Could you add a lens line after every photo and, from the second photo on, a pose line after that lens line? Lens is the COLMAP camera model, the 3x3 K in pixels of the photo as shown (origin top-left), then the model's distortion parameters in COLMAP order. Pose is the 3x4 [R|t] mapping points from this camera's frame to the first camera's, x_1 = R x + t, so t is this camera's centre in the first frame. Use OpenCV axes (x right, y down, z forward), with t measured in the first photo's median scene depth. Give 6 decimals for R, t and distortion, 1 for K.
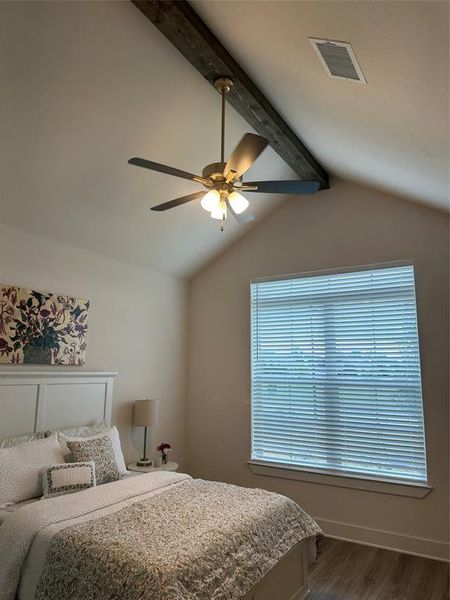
lens RADIAL K [[423.4, 0, 226.5], [0, 423.4, 296.8], [0, 0, 1]] dist [0.104063, -0.133846]
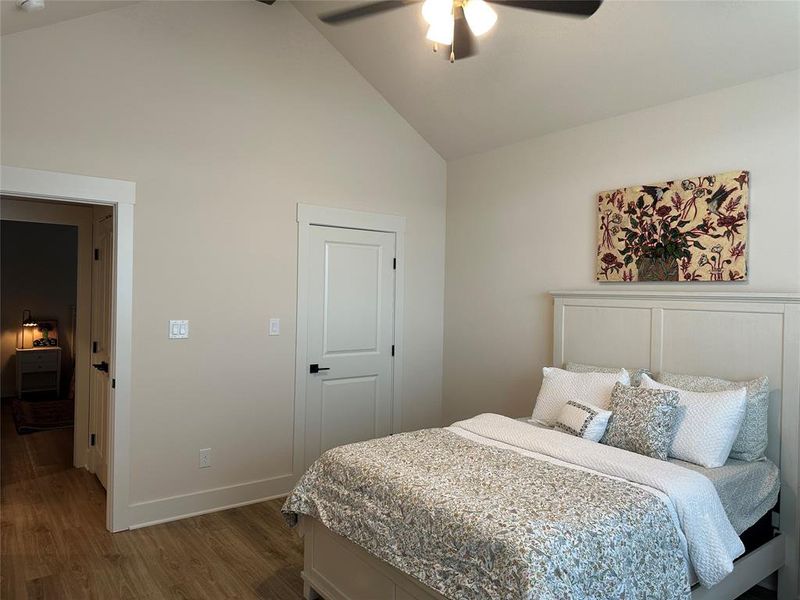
lens RADIAL K [[564.6, 0, 403.0], [0, 564.6, 297.6], [0, 0, 1]] dist [0.104063, -0.133846]
pose [[-0.351265, -0.002234, -0.936273, 0.643972], [0.149608, 0.987014, -0.058484, 0.176436], [0.924246, -0.160618, -0.346370, 0.934191]]
